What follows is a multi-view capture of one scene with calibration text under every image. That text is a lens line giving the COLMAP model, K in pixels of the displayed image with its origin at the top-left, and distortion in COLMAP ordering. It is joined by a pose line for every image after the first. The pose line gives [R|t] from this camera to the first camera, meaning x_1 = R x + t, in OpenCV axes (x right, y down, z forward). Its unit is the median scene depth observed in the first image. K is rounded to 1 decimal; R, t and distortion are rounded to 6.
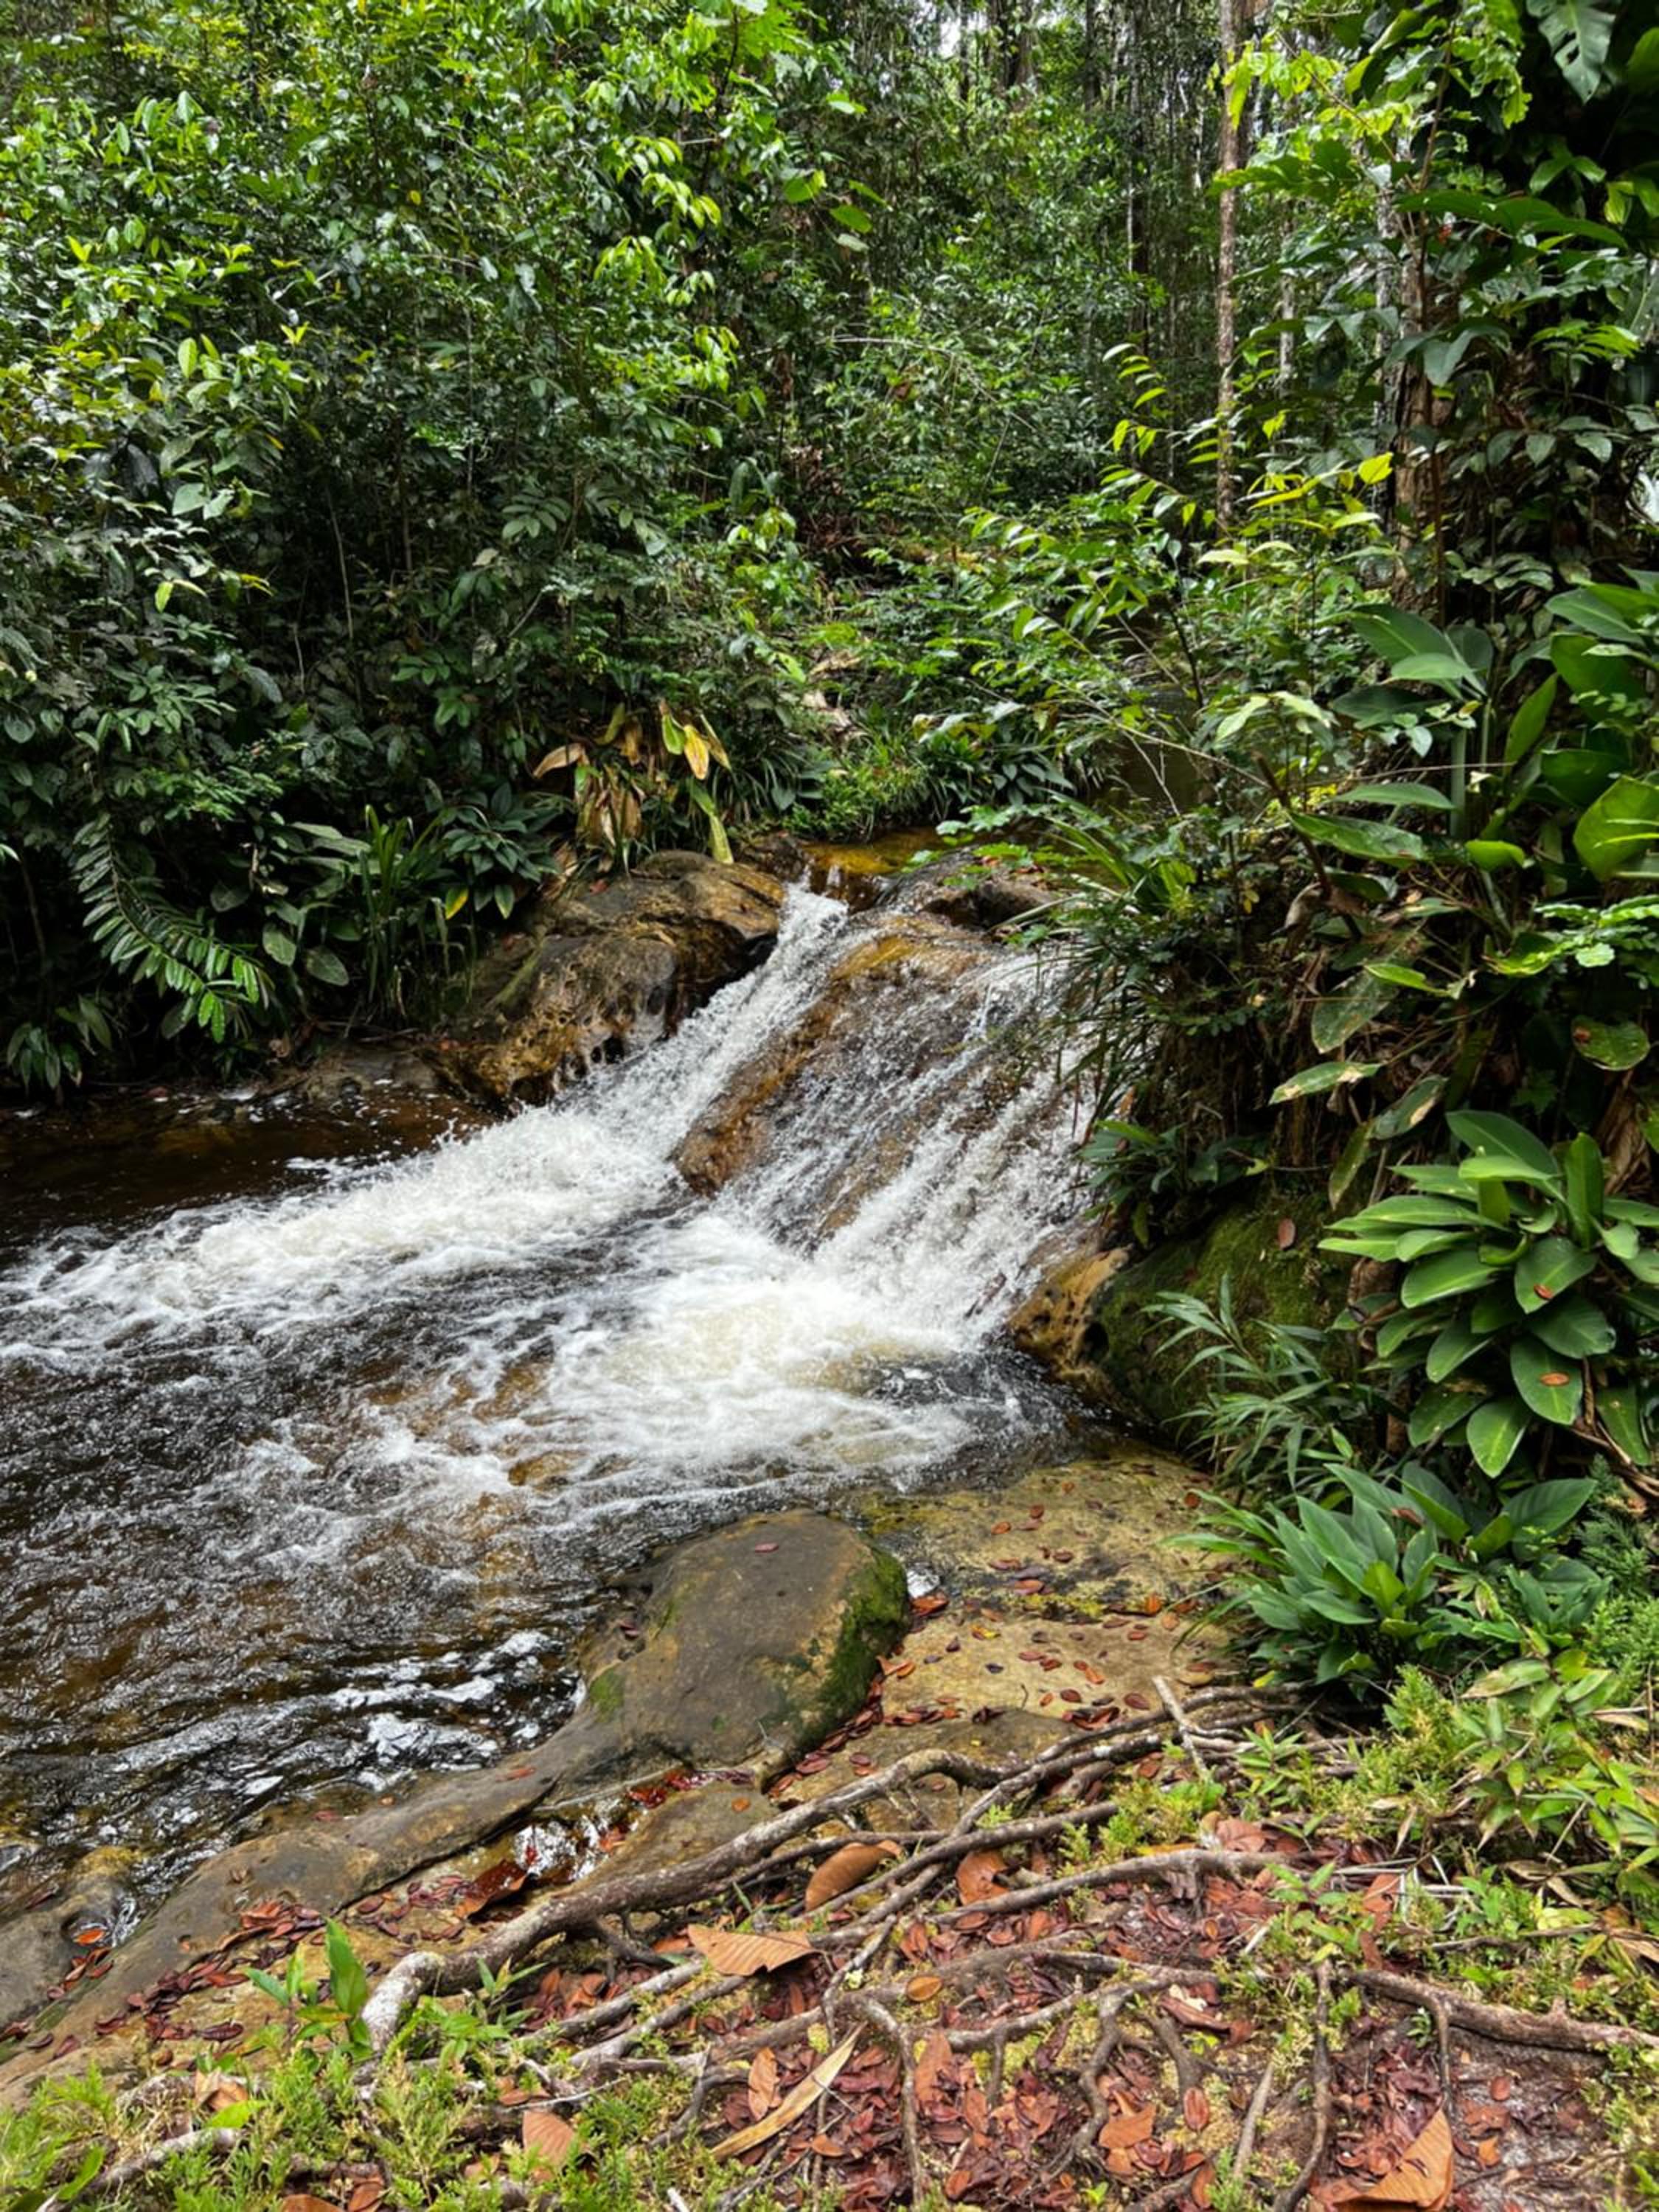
lens RADIAL K [[1643.3, 0, 829.5], [0, 1643.3, 1106.0], [0, 0, 1]] dist [0.014305, 0.002576]
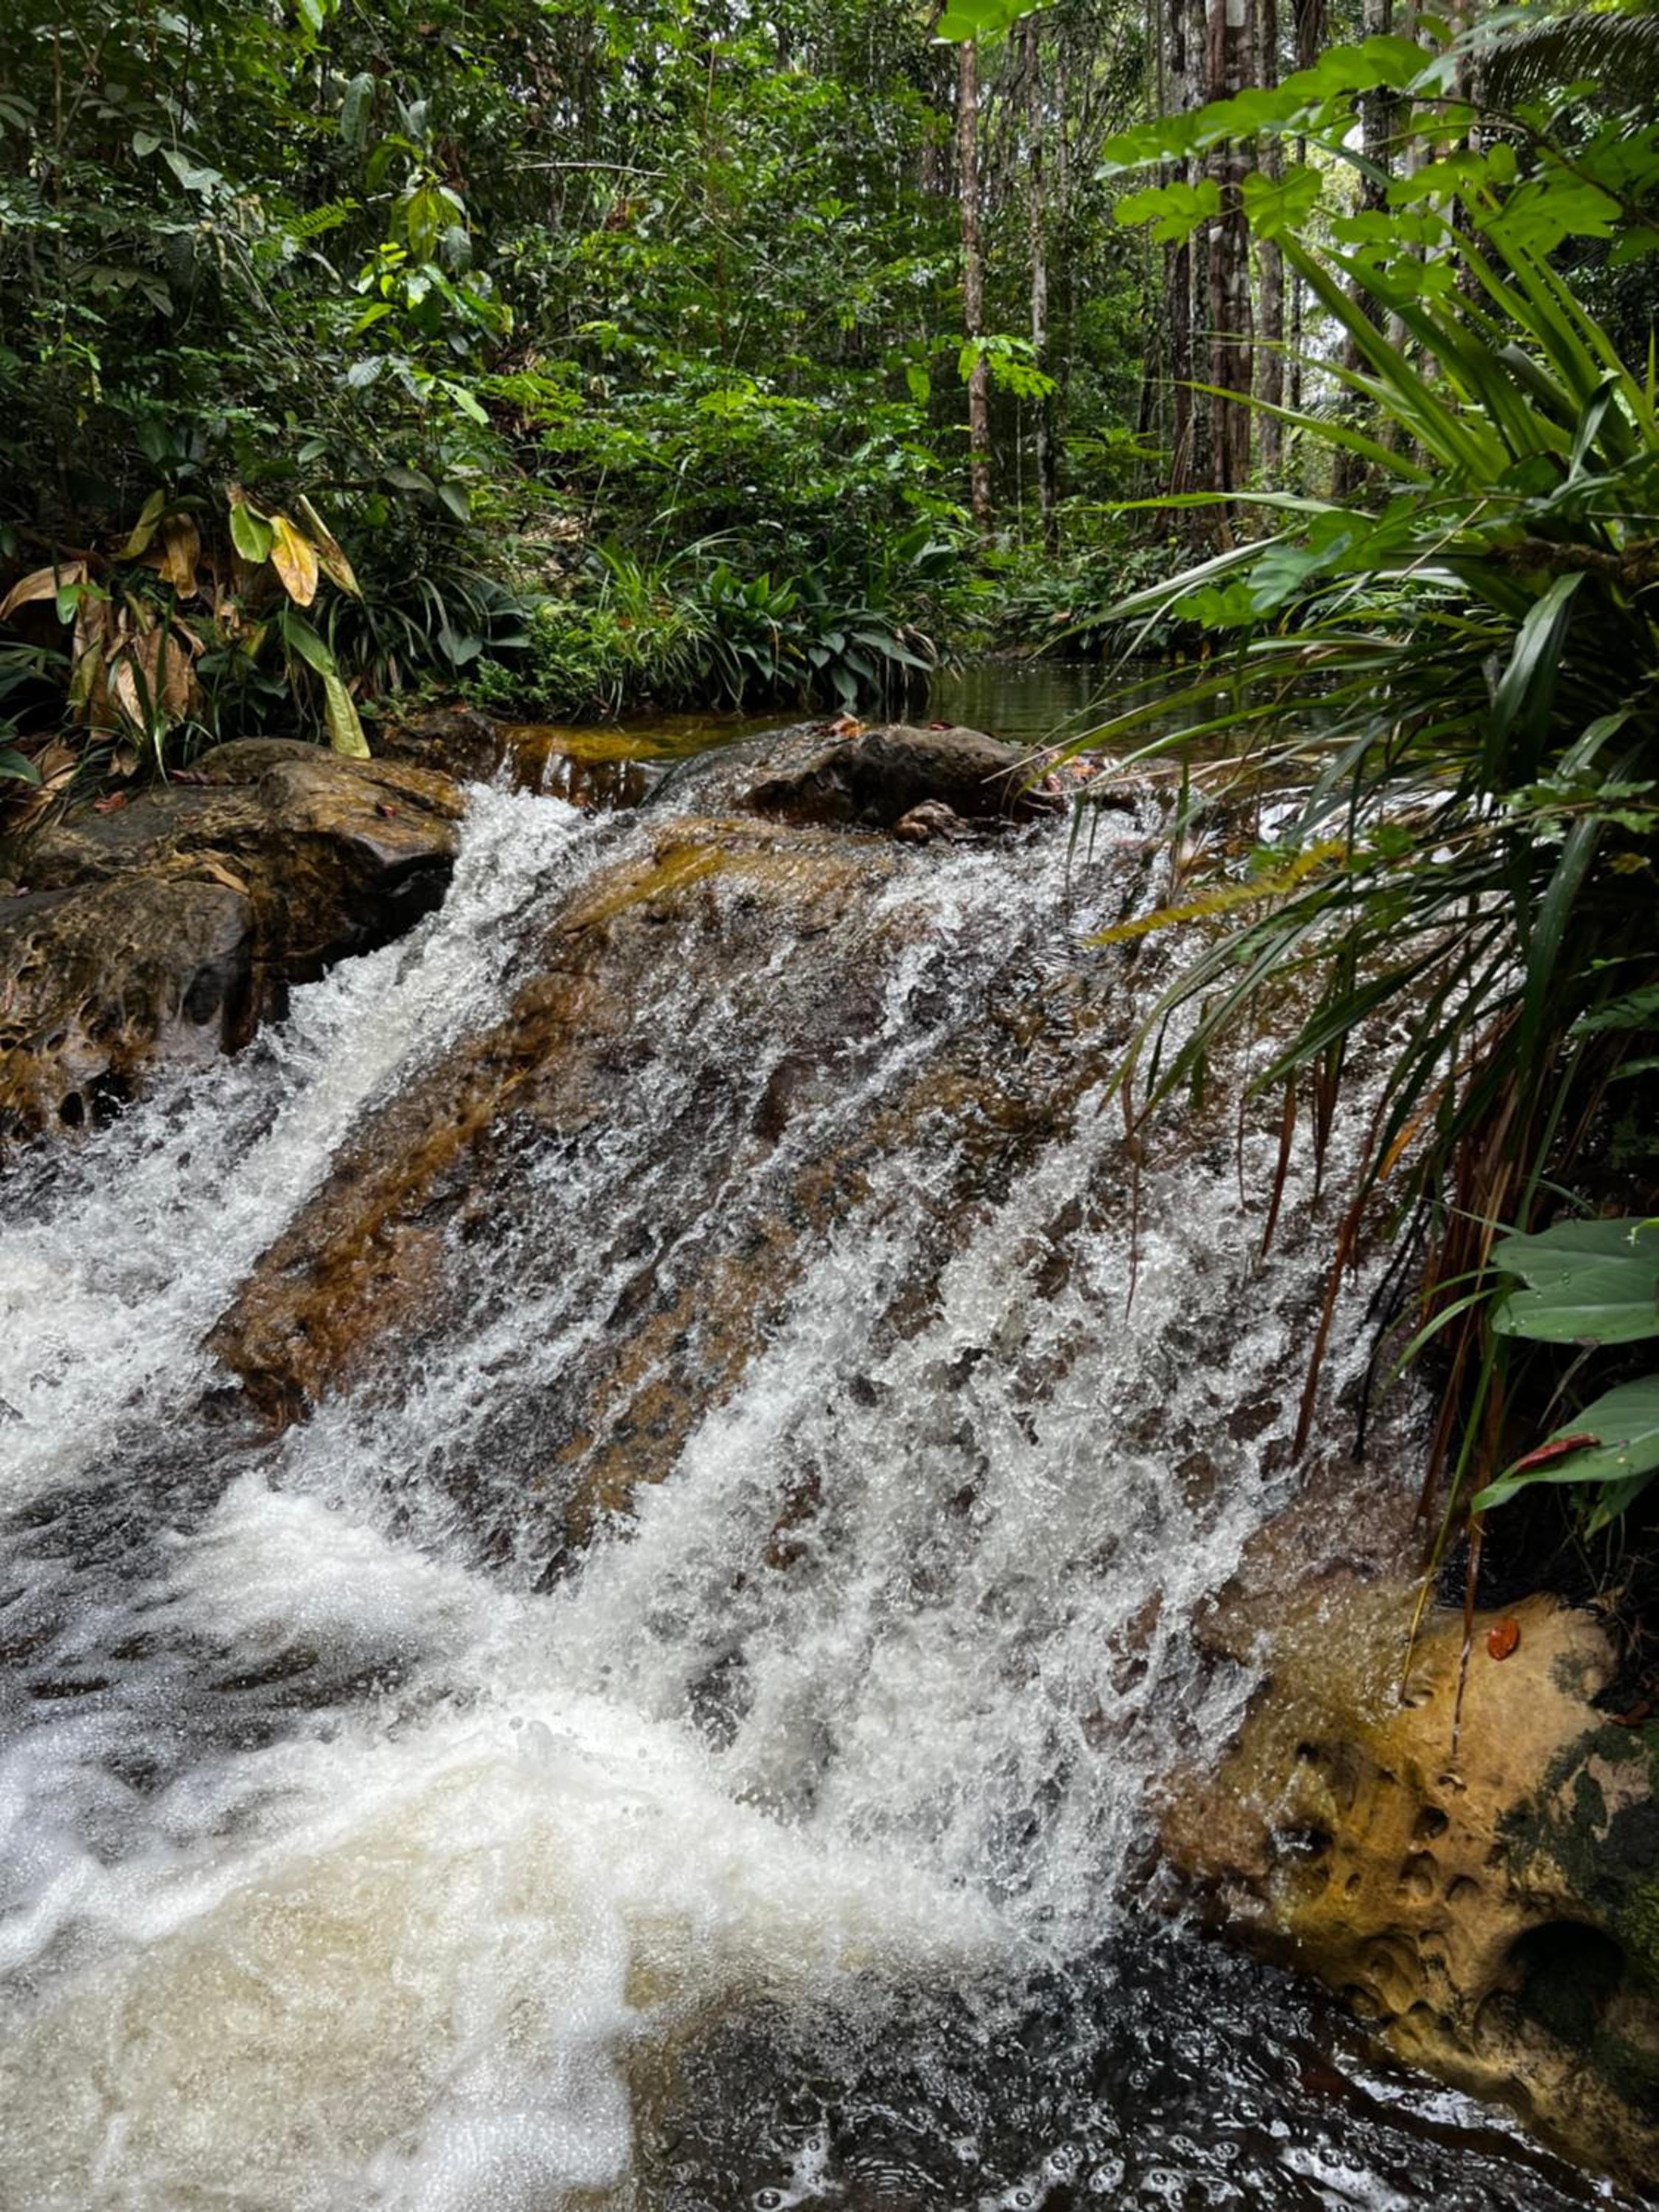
lens RADIAL K [[1643.3, 0, 829.5], [0, 1643.3, 1106.0], [0, 0, 1]] dist [0.014305, 0.002576]
pose [[0.984851, -0.039814, 0.168773, -0.005201], [0.047575, 0.997976, -0.042189, -0.001513], [-0.166752, 0.049579, 0.984752, 0.459558]]
